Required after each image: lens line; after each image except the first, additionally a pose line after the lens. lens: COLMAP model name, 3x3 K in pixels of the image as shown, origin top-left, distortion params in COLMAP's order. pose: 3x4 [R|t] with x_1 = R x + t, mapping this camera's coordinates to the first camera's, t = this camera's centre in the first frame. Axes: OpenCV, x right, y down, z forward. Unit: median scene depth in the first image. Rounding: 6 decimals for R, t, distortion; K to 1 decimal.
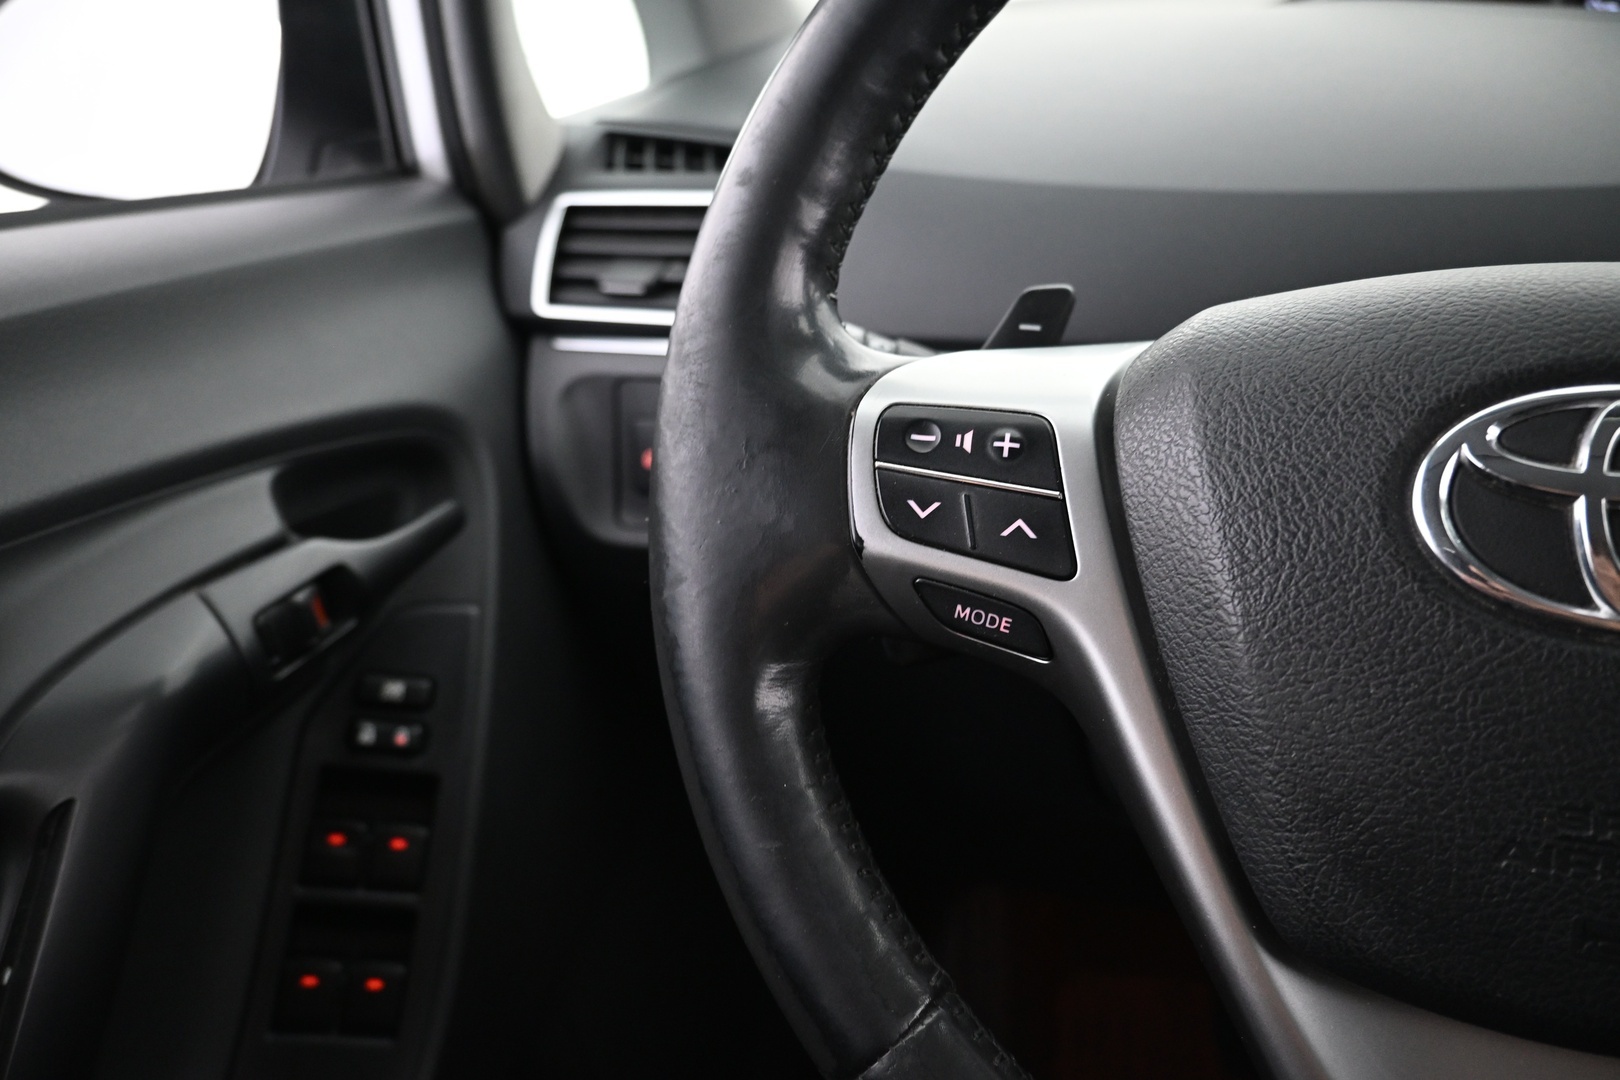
lens RADIAL K [[1102.7, 0, 806.2], [0, 1102.7, 534.7], [0, 0, 1]] dist [-0.000626, 0.002301]
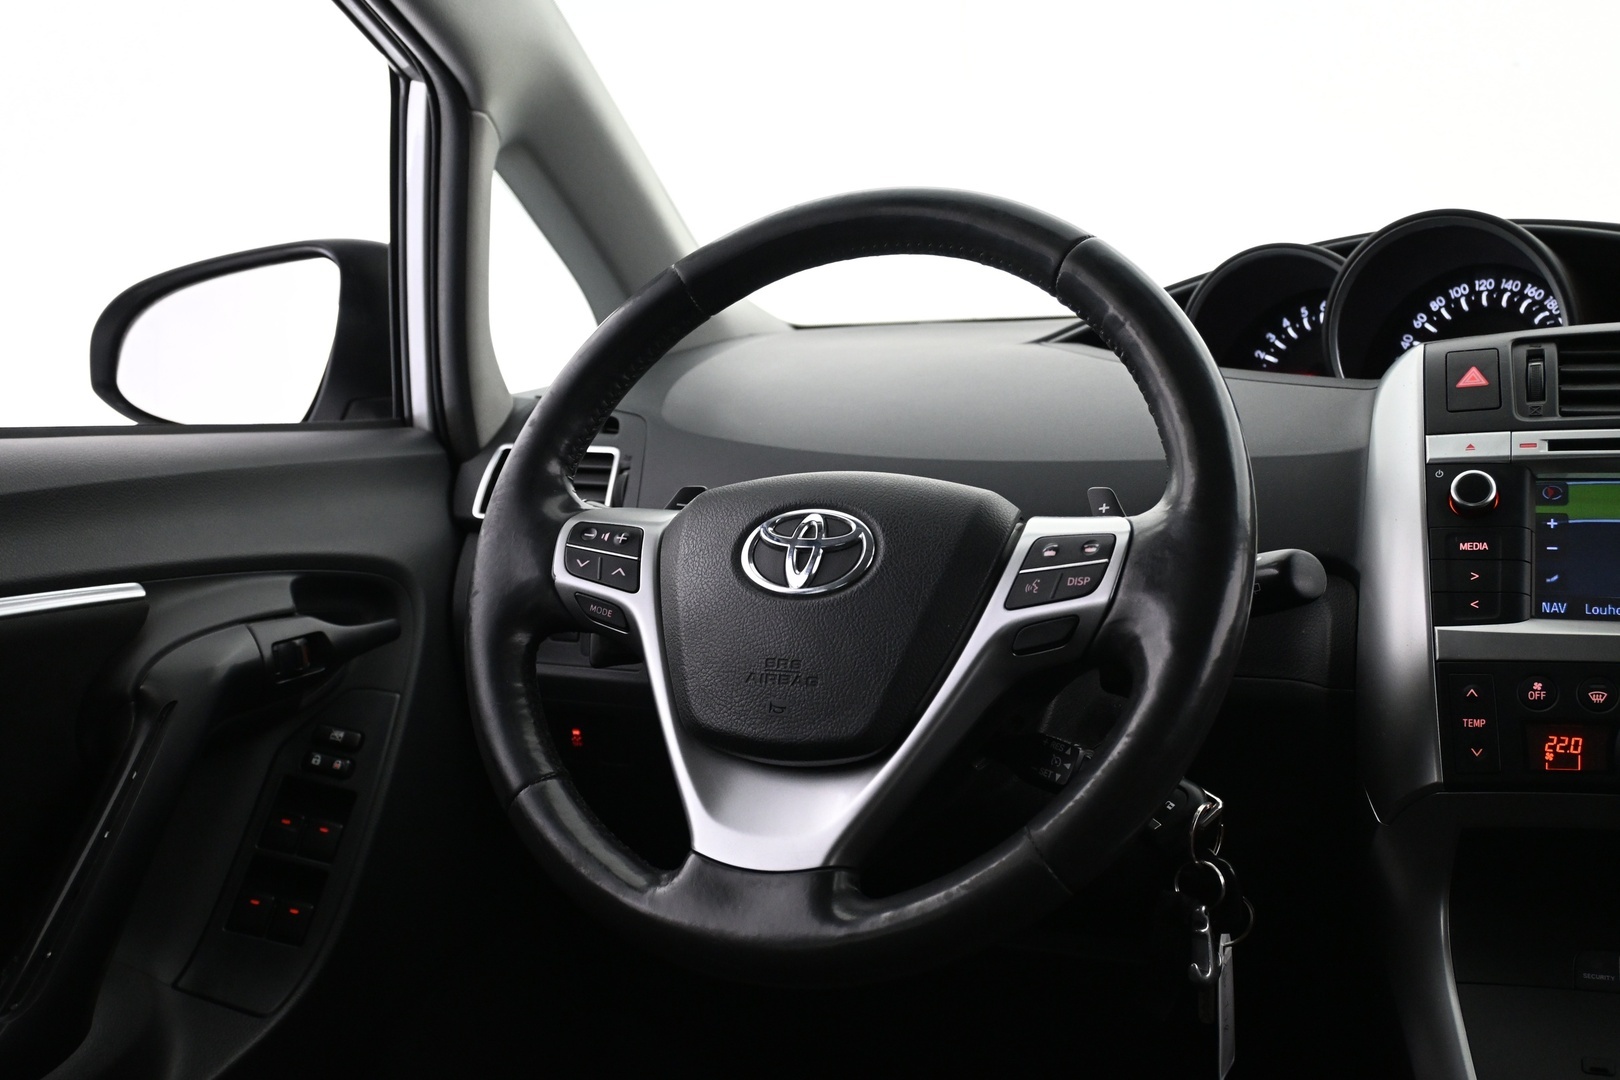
lens RADIAL K [[1571.4, 0, 807.6], [0, 1571.4, 530.3], [0, 0, 1]] dist [0.002079, -0.000852]
pose [[0.992635, 0.060871, -0.104740, 0.605438], [-0.087630, 0.957769, -0.273860, 0.508611], [0.083647, 0.281021, 0.956049, -1.390083]]
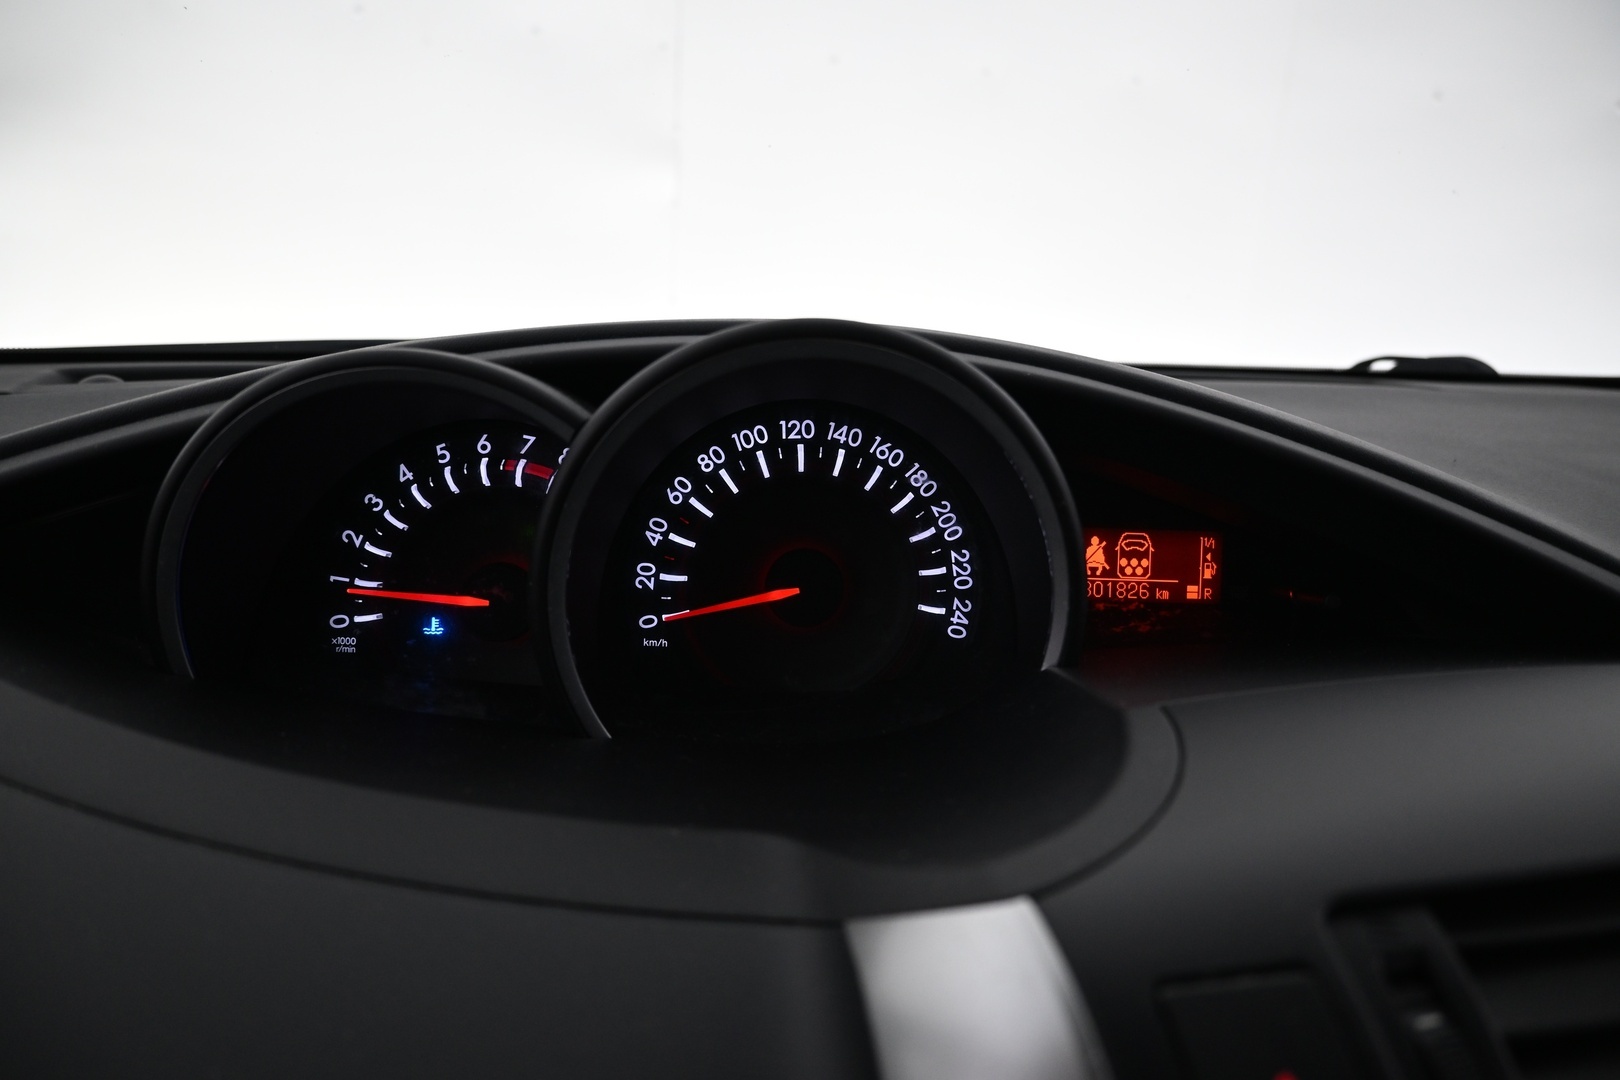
lens RADIAL K [[1102.7, 0, 806.2], [0, 1102.7, 534.7], [0, 0, 1]] dist [-0.000626, 0.002301]
pose [[0.820857, -0.026857, 0.570503, 0.911088], [0.116333, 0.985815, -0.120975, -0.600170], [-0.559161, 0.165671, 0.812337, 0.508955]]
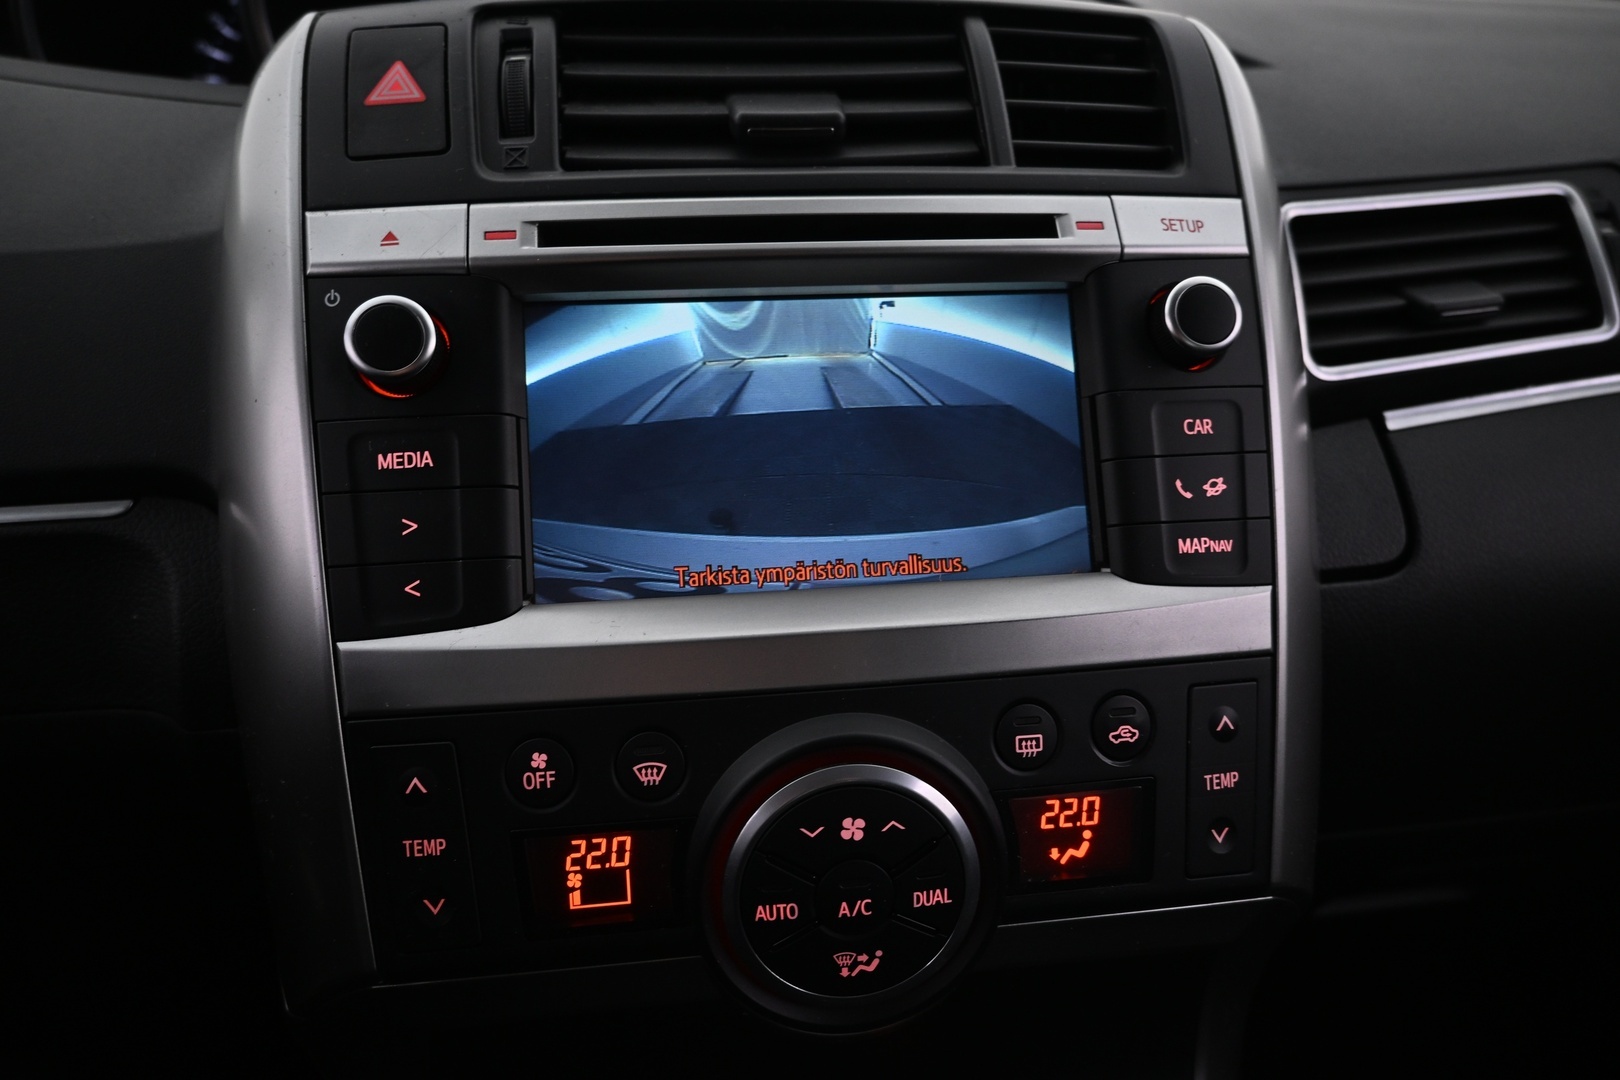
lens RADIAL K [[1112.6, 0, 810.3], [0, 1112.6, 537.2], [0, 0, 1]] dist [0.001531, 0.000363]
pose [[0.904372, -0.089033, 0.417354, 1.210236], [0.096079, 0.995365, 0.004143, -0.059755], [-0.415789, 0.036352, 0.908734, -0.039366]]
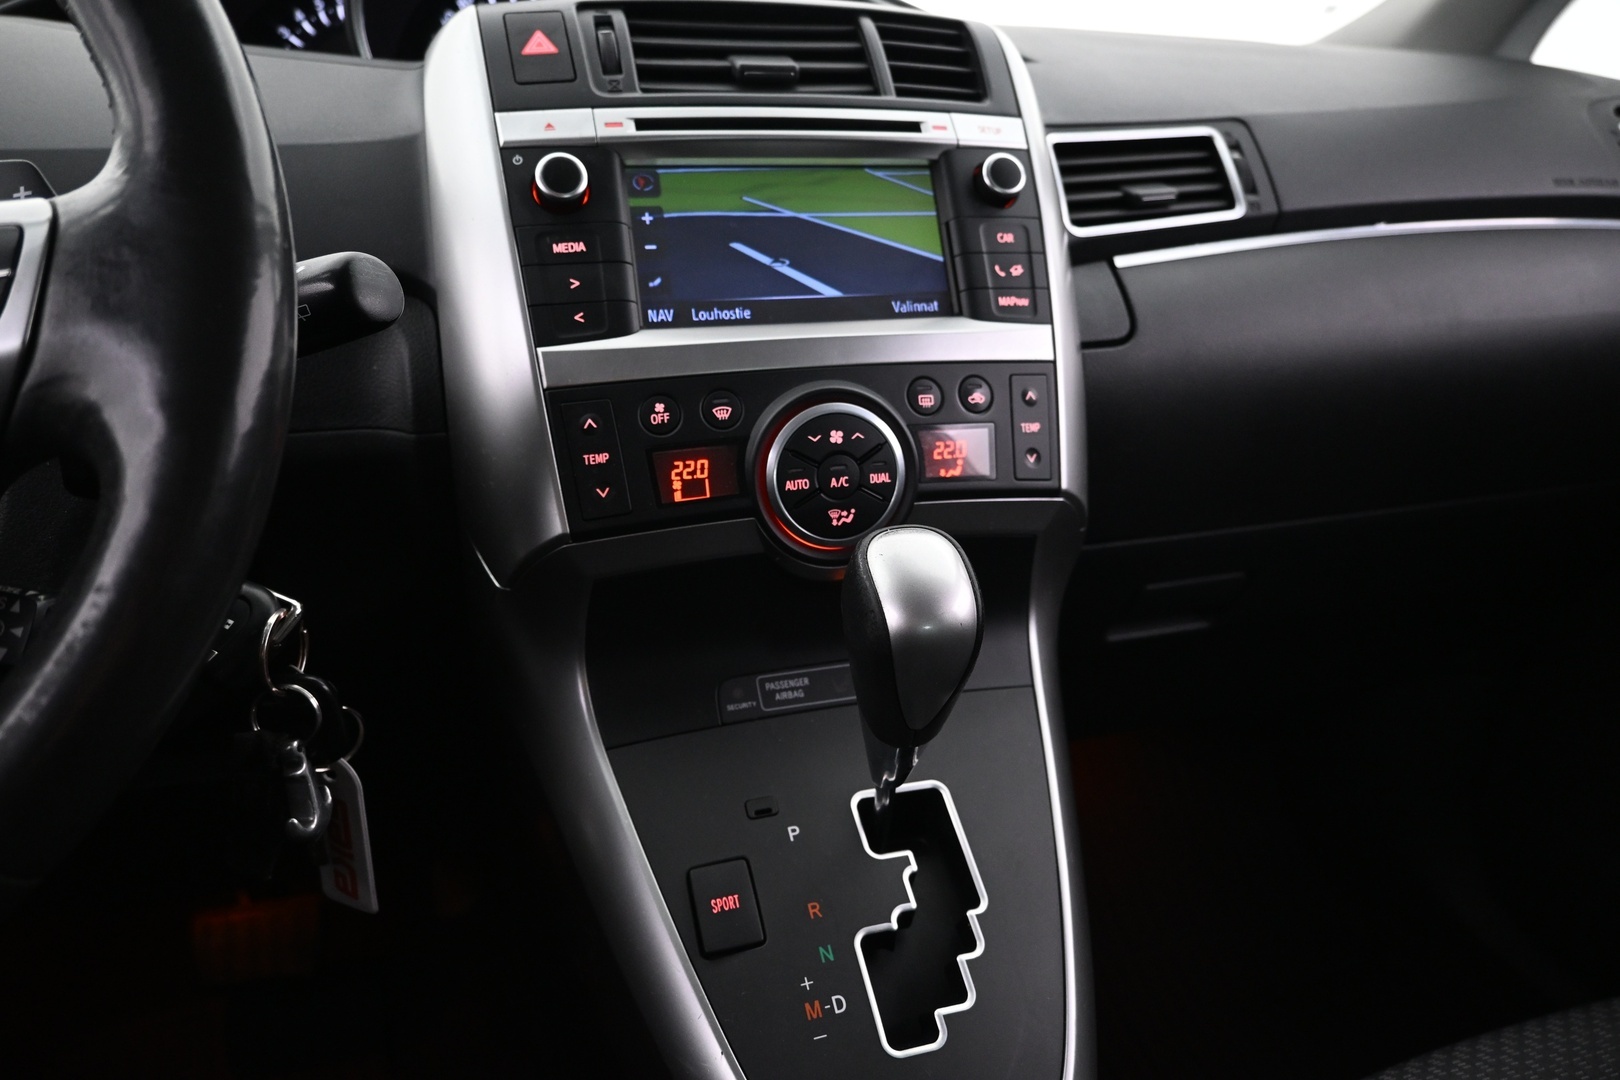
lens RADIAL K [[1102.7, 0, 806.2], [0, 1102.7, 534.7], [0, 0, 1]] dist [-0.000626, 0.002301]
pose [[0.831766, -0.106832, 0.544750, 0.786484], [0.149463, 0.988168, -0.034420, 0.272836], [-0.534627, 0.110049, 0.837892, -0.431138]]
